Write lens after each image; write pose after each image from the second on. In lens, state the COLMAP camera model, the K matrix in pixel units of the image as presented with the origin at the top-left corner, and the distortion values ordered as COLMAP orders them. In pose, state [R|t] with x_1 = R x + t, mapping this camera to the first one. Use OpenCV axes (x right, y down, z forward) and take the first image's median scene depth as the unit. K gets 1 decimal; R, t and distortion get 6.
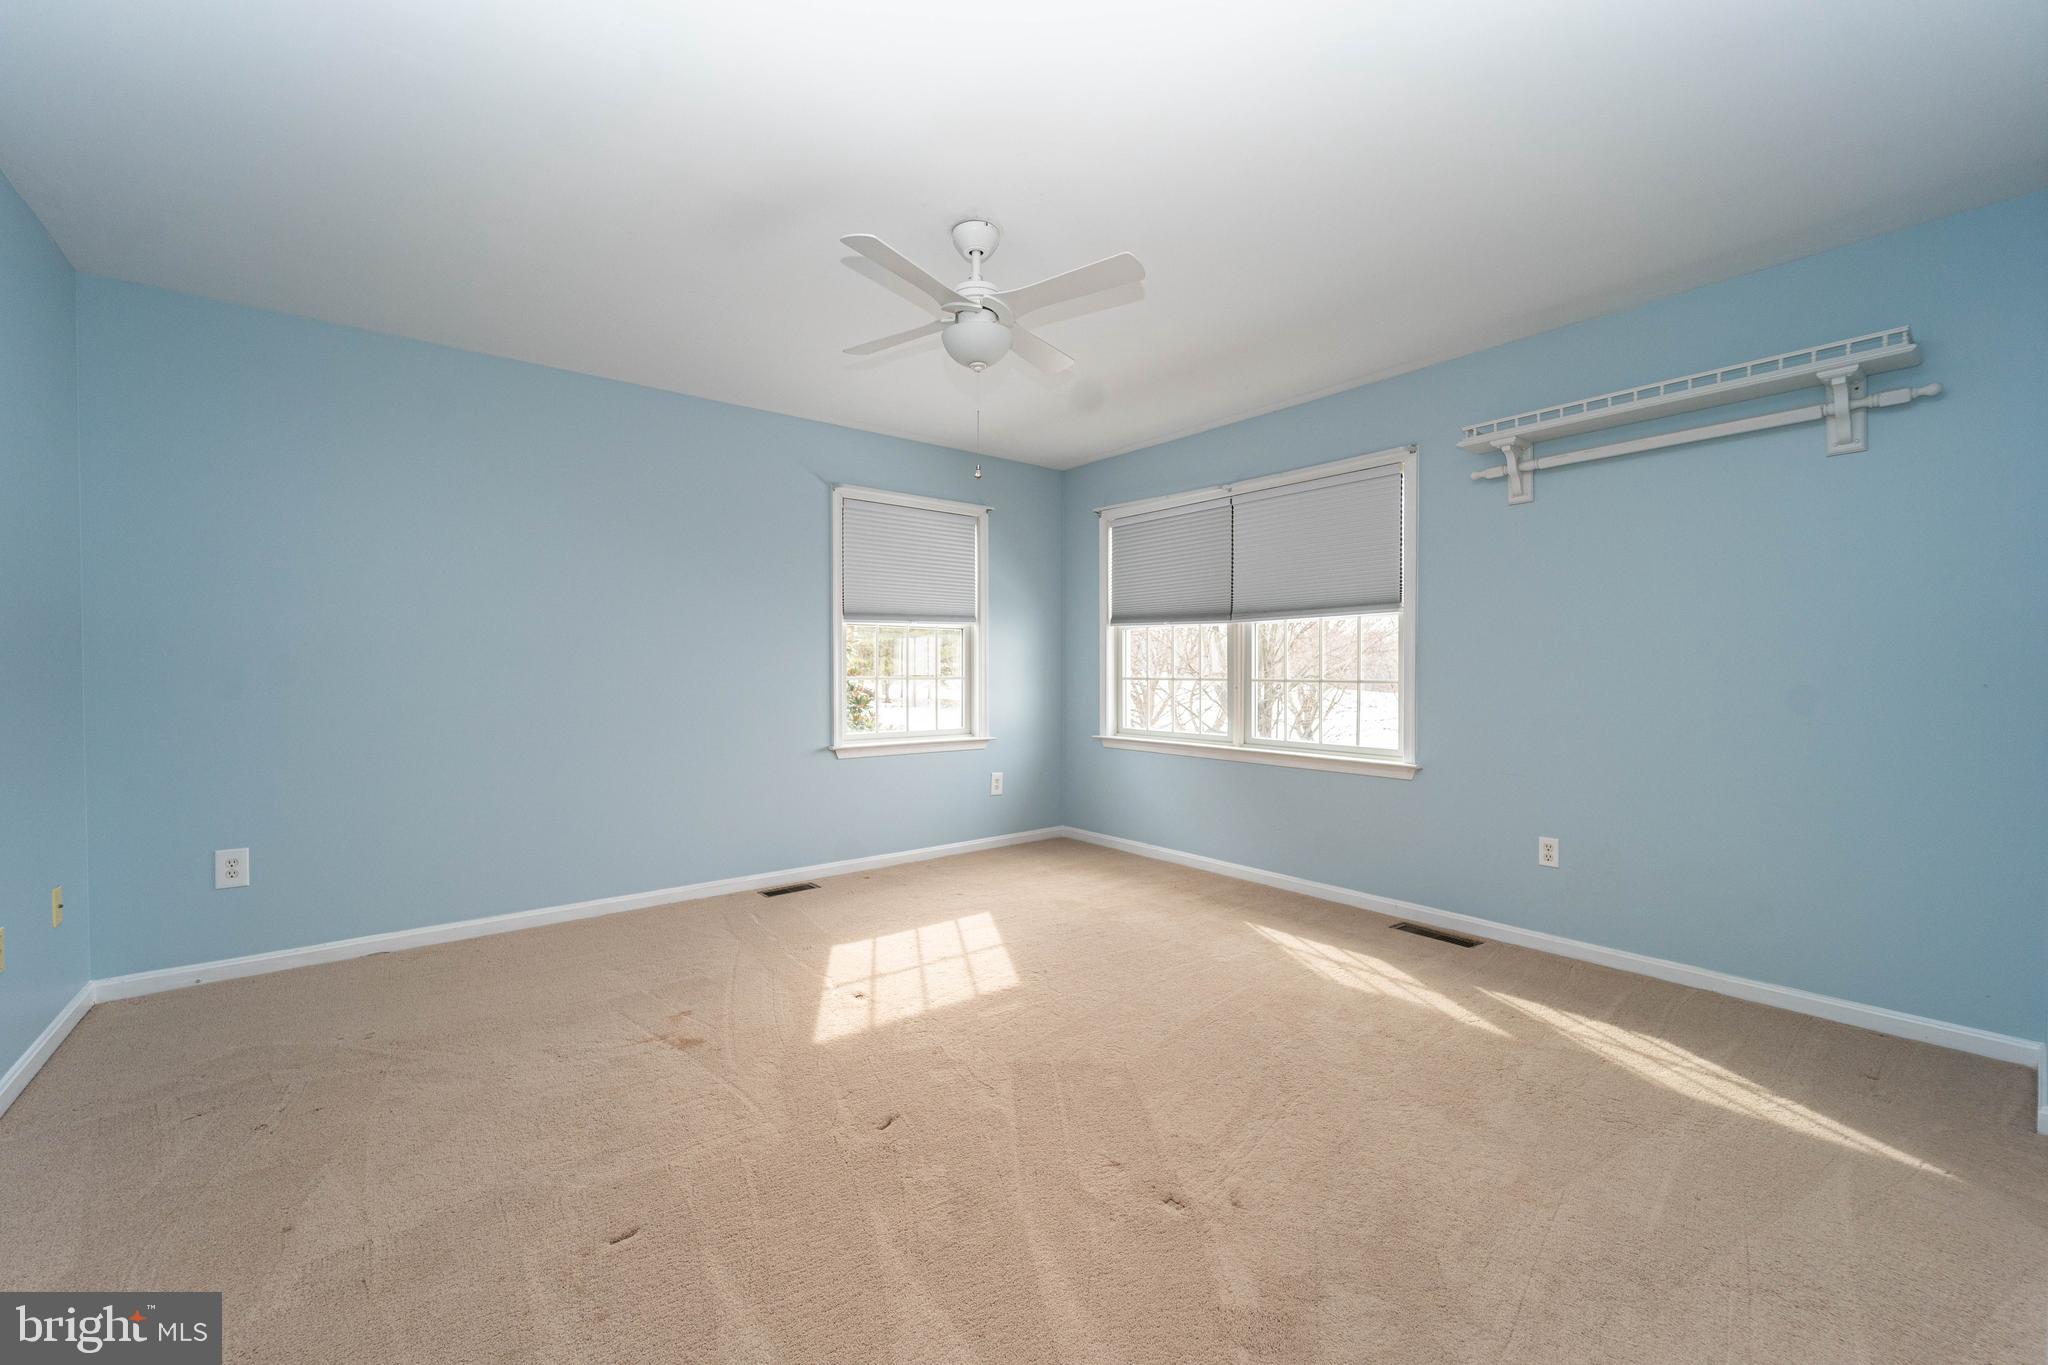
lens RADIAL K [[831.6, 0, 1017.9], [0, 831.6, 691.7], [0, 0, 1]] dist [-0.003079, 0.000245]
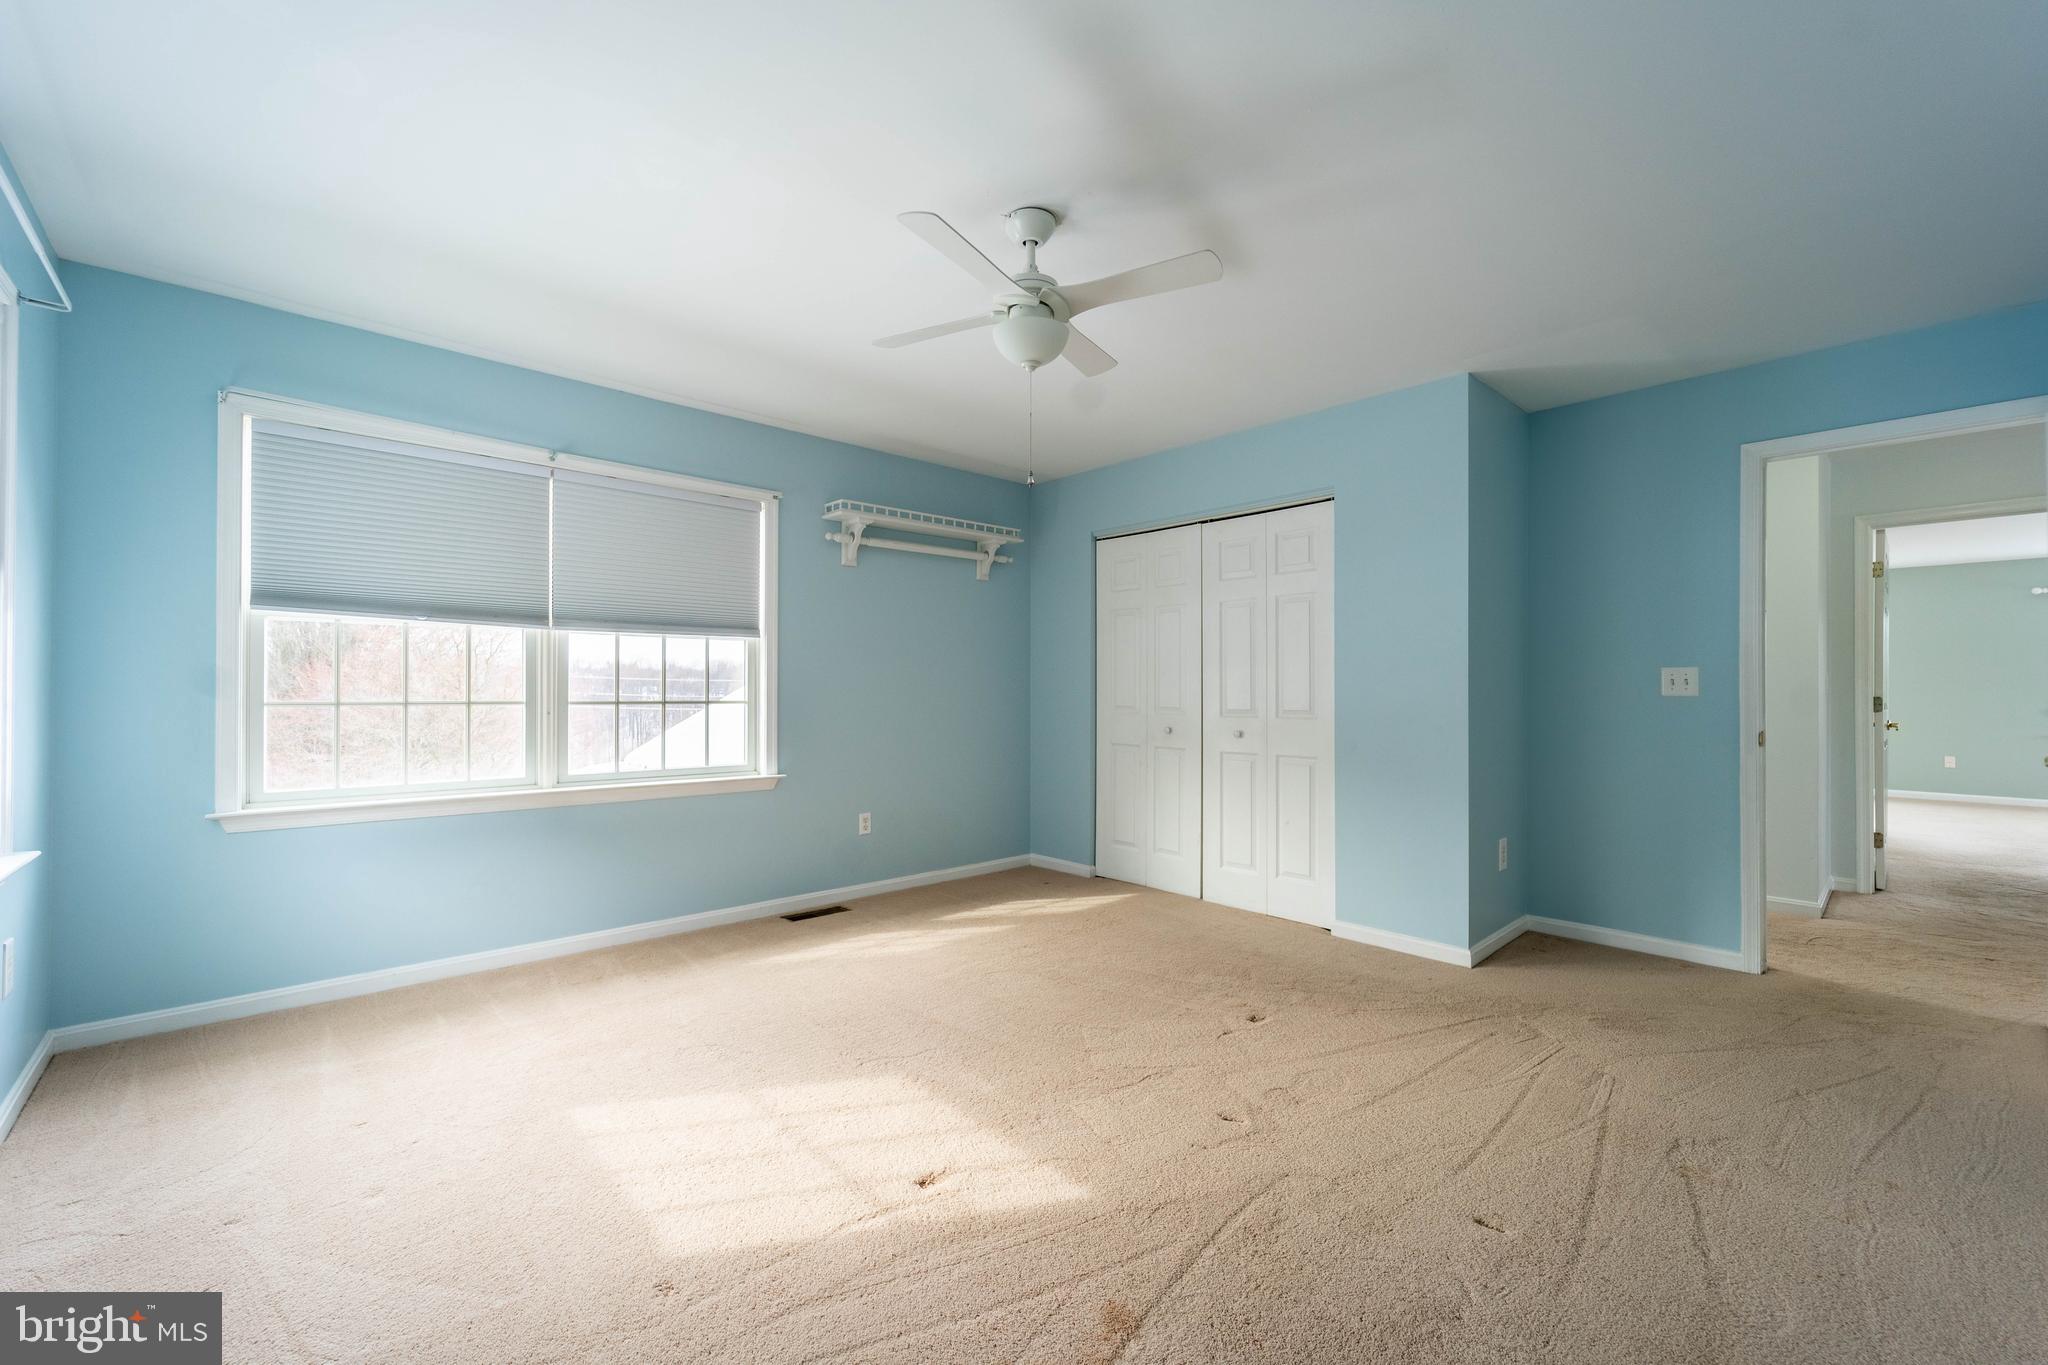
lens RADIAL K [[831.6, 0, 1024.7], [0, 831.6, 689.2], [0, 0, 1]] dist [-0.003079, 0.000245]
pose [[-0.096340, -0.002975, 0.995344, -0.644204], [0.011986, 0.999920, 0.004149, -0.028449], [-0.995276, 0.012330, -0.096297, 0.729231]]
